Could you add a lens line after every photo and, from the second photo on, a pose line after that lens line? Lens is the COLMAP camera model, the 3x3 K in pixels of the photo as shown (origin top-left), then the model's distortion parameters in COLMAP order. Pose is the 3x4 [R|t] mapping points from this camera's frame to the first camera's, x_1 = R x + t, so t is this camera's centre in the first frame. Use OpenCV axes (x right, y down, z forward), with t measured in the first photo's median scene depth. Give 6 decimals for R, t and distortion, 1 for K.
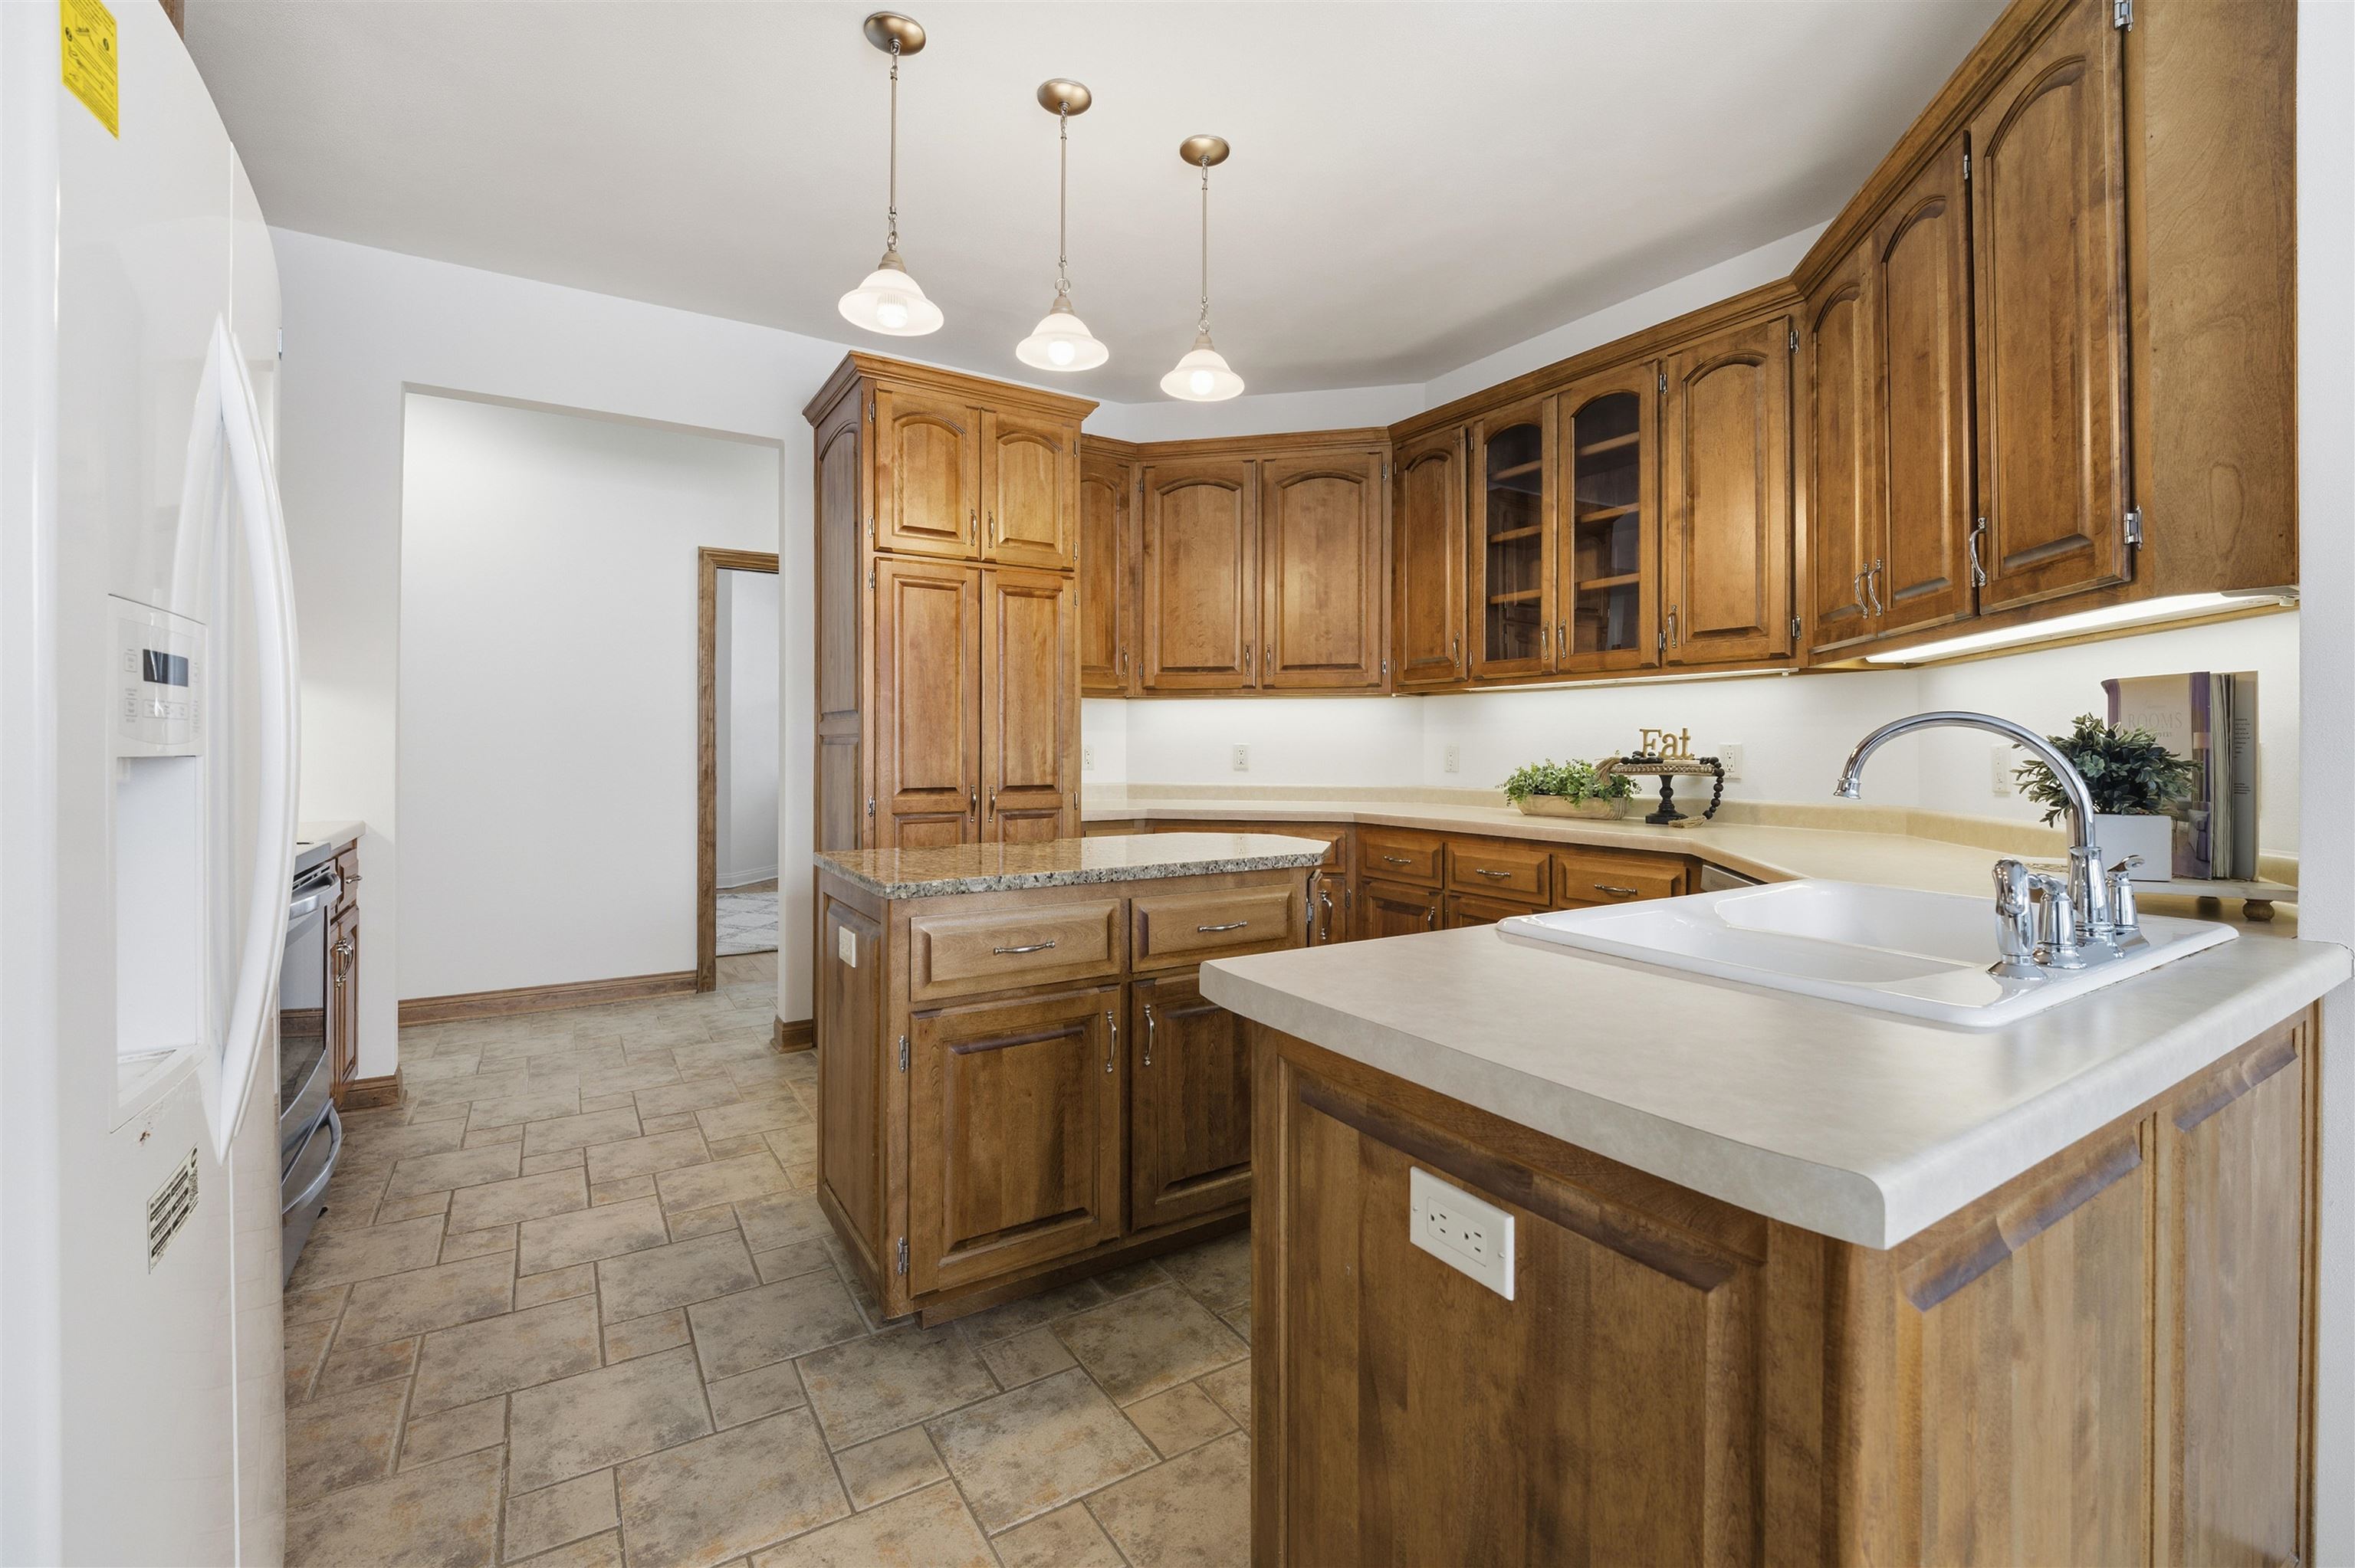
lens RADIAL K [[989.8, 0, 1176.6], [0, 989.8, 745.5], [0, 0, 1]] dist [-0.016333, -0.000301]
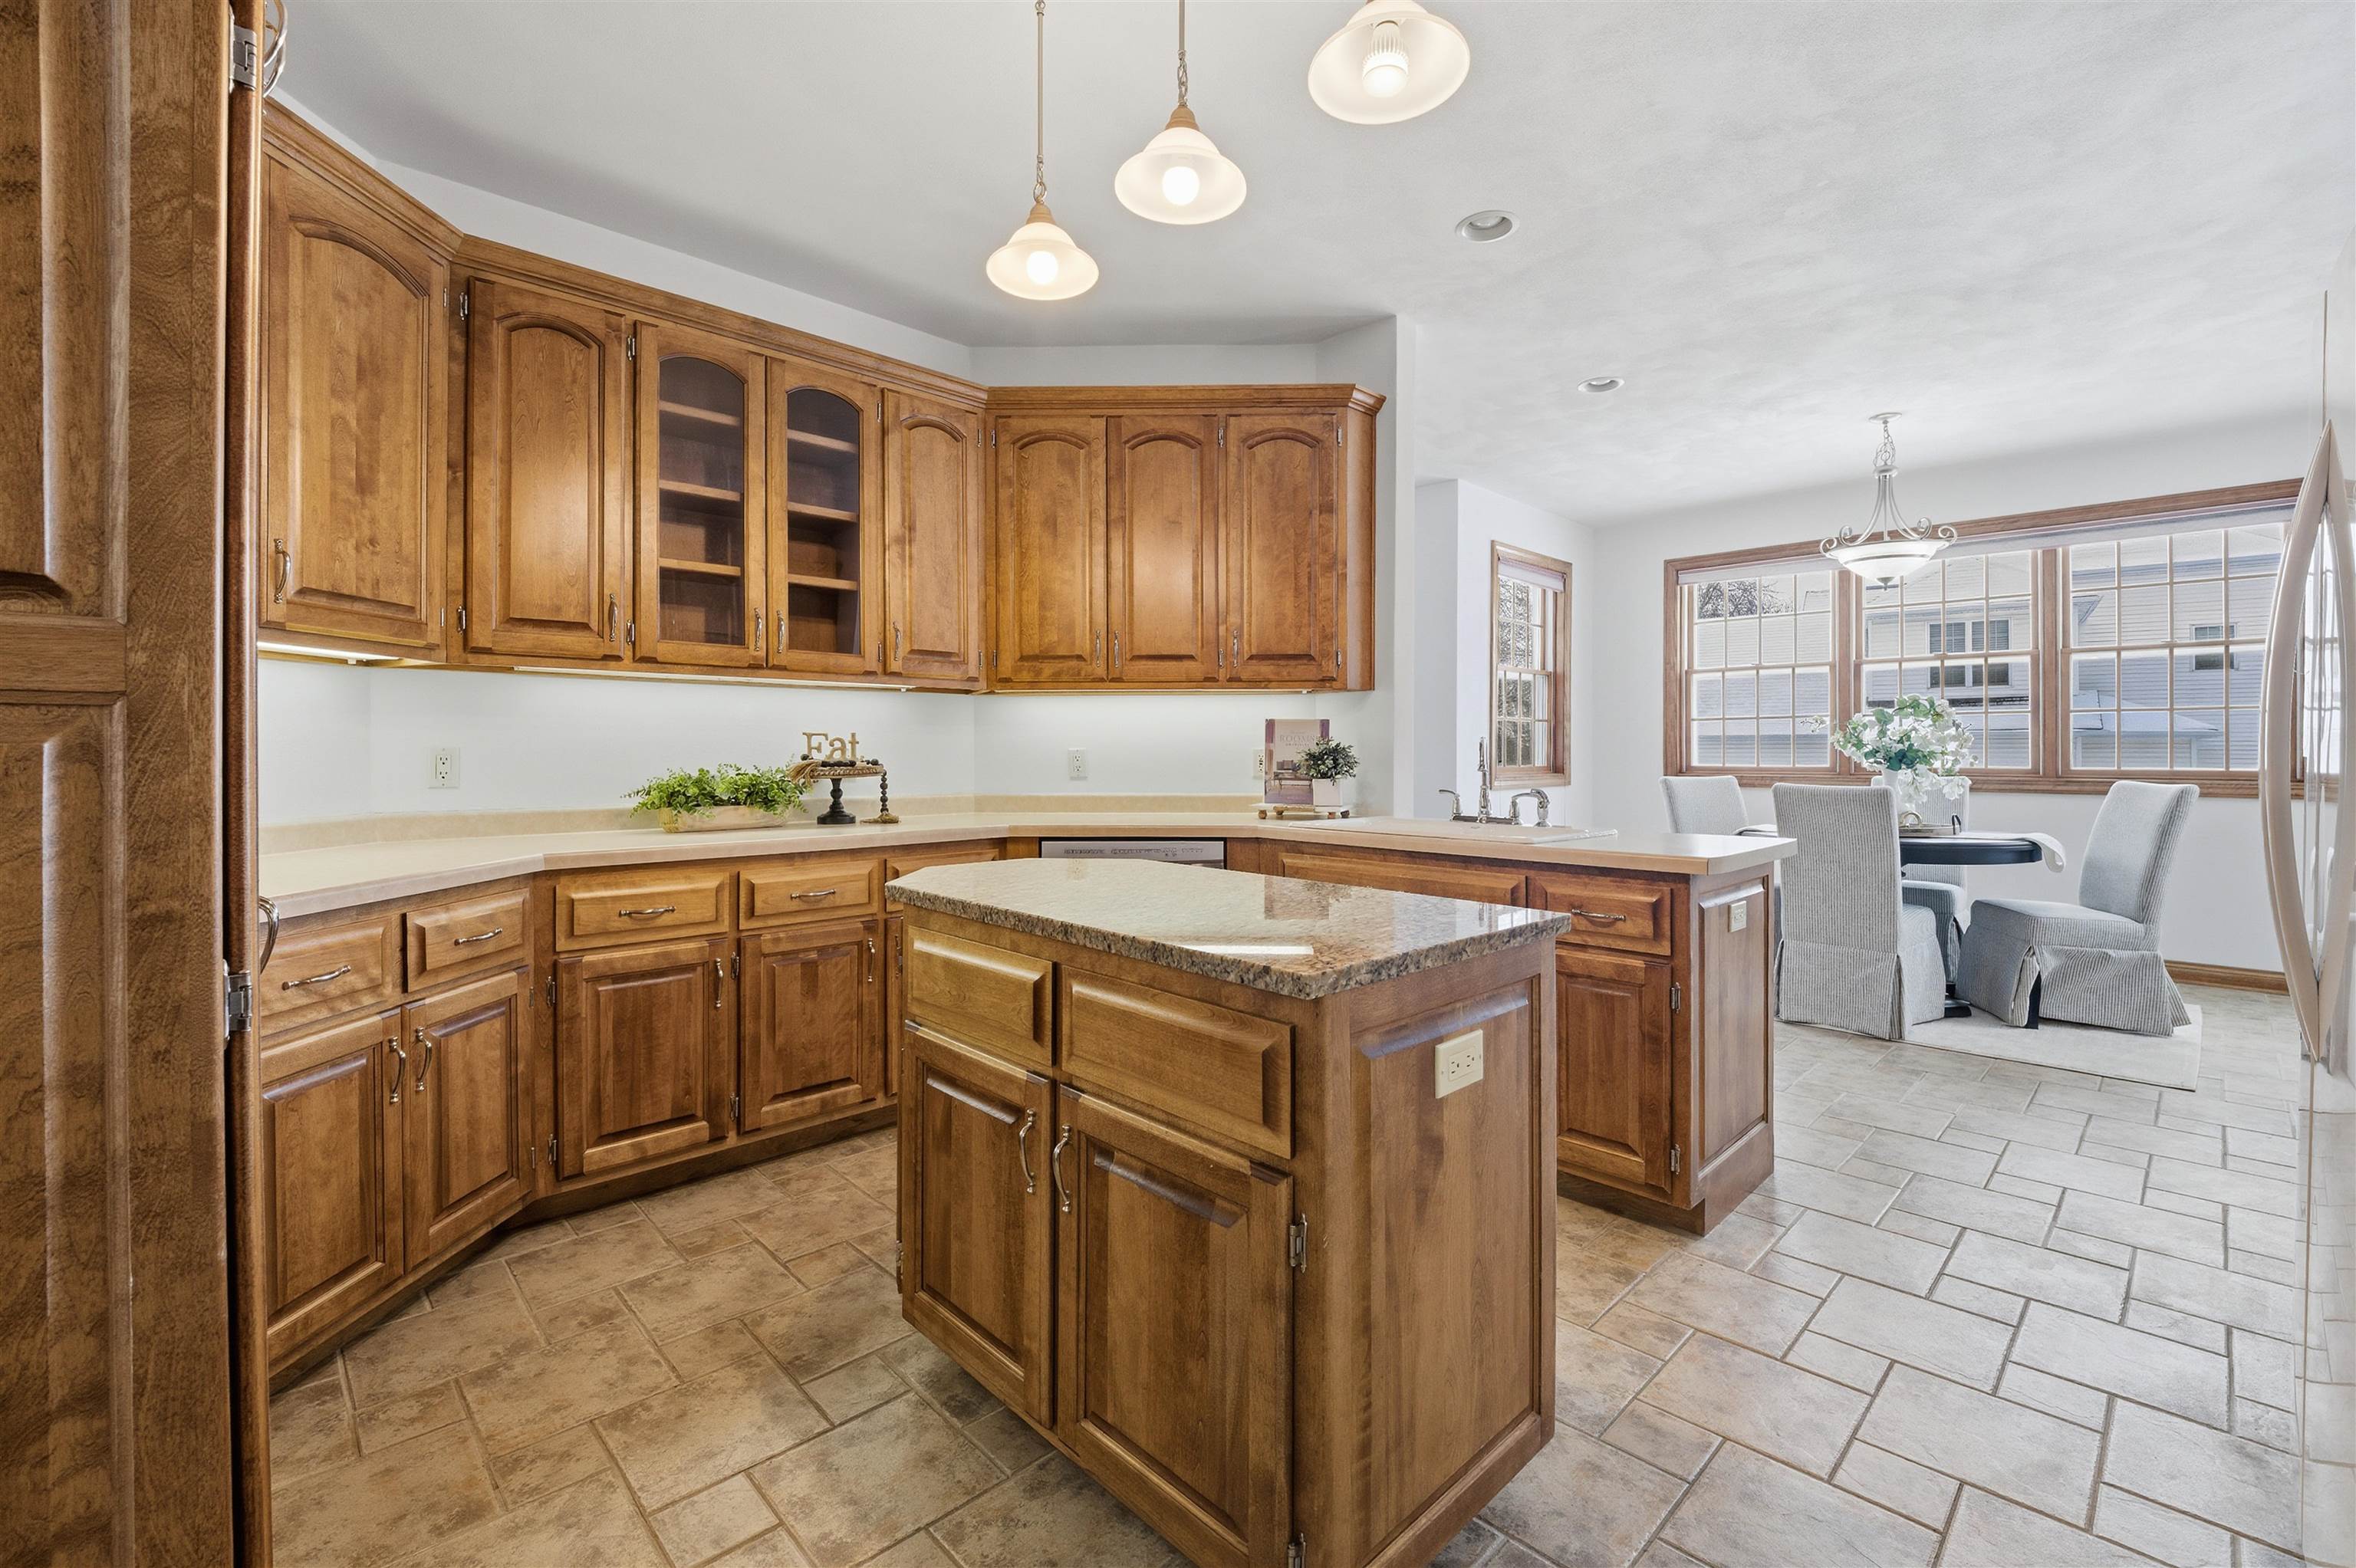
lens RADIAL K [[990.2, 0, 1178.5], [0, 990.2, 762.4], [0, 0, 1]] dist [-0.016333, -0.000301]
pose [[-0.185805, -0.010541, 0.982530, -0.598582], [-0.004969, 0.999940, 0.009788, 0.002275], [-0.982574, -0.003064, -0.185846, 0.839198]]
